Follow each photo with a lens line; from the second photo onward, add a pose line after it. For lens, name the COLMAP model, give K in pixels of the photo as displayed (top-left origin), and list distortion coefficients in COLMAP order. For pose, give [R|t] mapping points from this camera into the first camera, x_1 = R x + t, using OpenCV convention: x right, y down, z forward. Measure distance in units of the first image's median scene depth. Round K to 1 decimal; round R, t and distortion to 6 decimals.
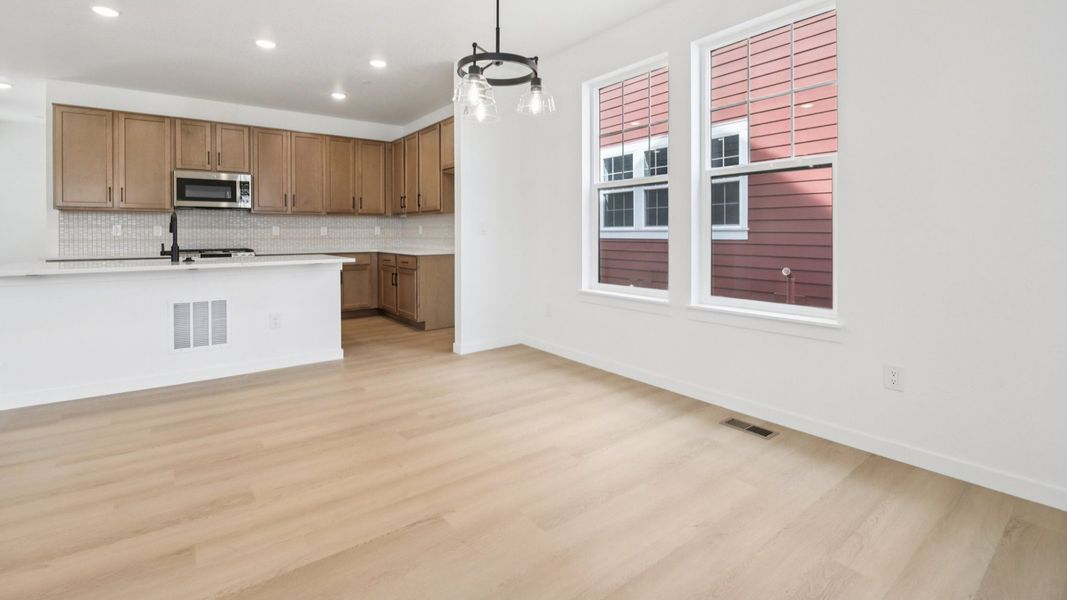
lens RADIAL K [[468.7, 0, 514.3], [0, 468.7, 240.6], [0, 0, 1]] dist [-0.006877, -0.005358]
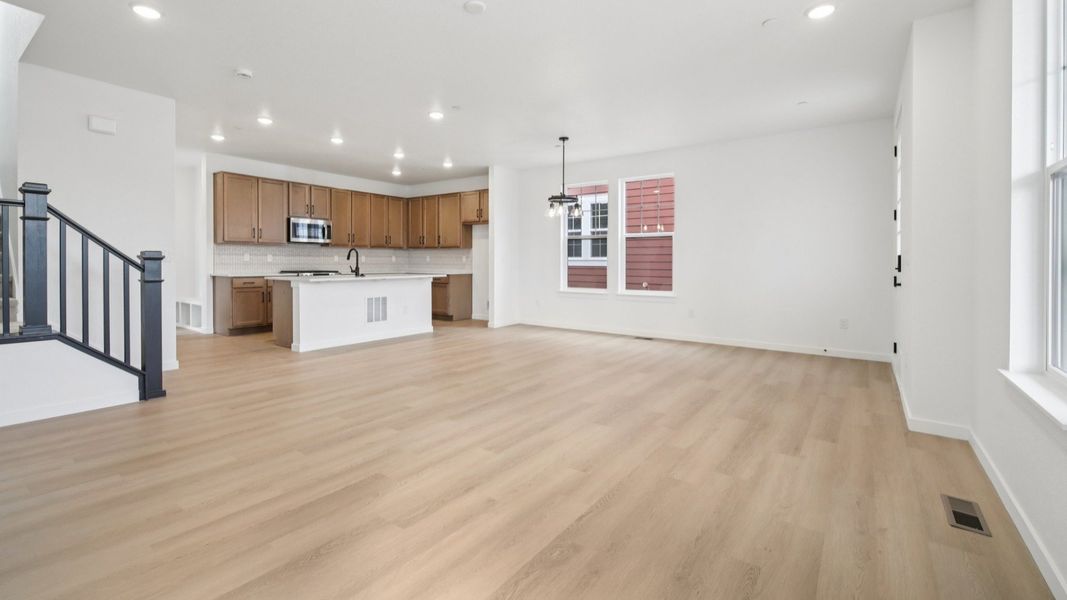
lens RADIAL K [[468.7, 0, 512.2], [0, 468.7, 275.6], [0, 0, 1]] dist [-0.006877, -0.005358]
pose [[0.956745, -0.001048, 0.290926, -0.485382], [-0.003193, 0.999895, 0.014105, 0.011994], [-0.290911, -0.014424, 0.956641, -0.644102]]
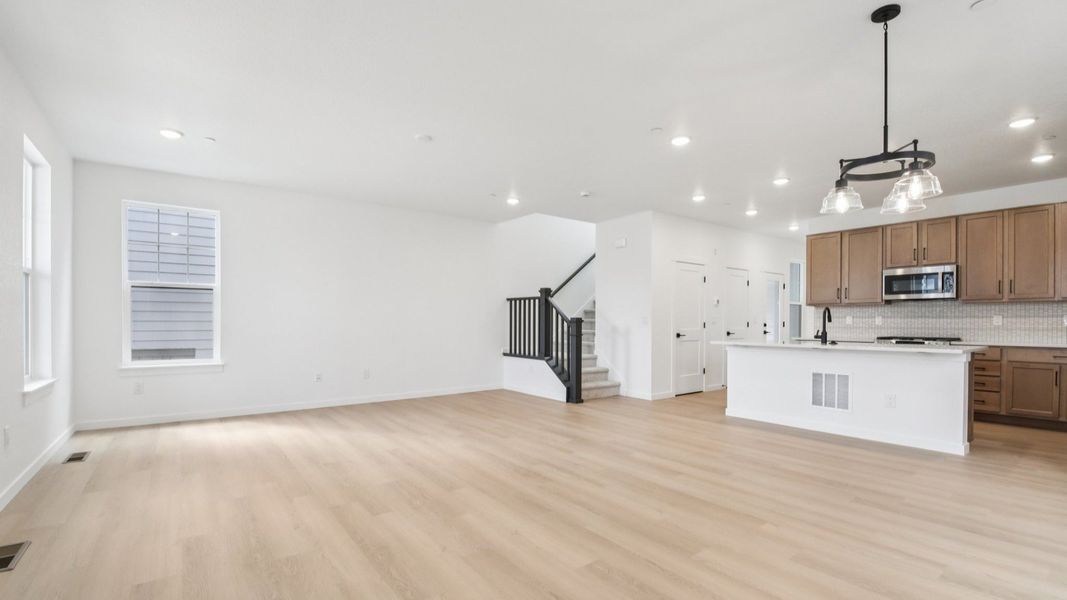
lens RADIAL K [[468.7, 0, 544.7], [0, 468.7, 325.5], [0, 0, 1]] dist [-0.006877, -0.005358]
pose [[0.030310, 0.010514, -0.999485, 0.440184], [-0.020072, 0.999749, 0.009908, -0.002590], [0.999339, 0.019761, 0.030514, 0.098858]]
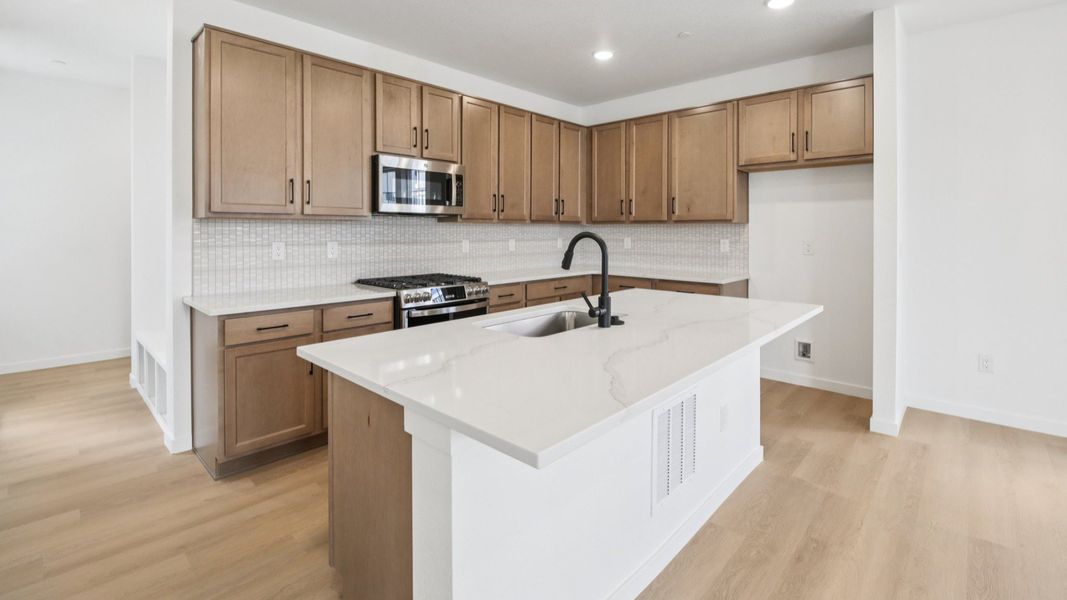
lens RADIAL K [[468.7, 0, 513.8], [0, 468.7, 238.1], [0, 0, 1]] dist [-0.006877, -0.005358]
pose [[0.986998, 0.000795, 0.160728, -0.650979], [-0.000872, 1.000000, 0.000412, -0.039378], [-0.160728, -0.000547, 0.986999, 0.351352]]
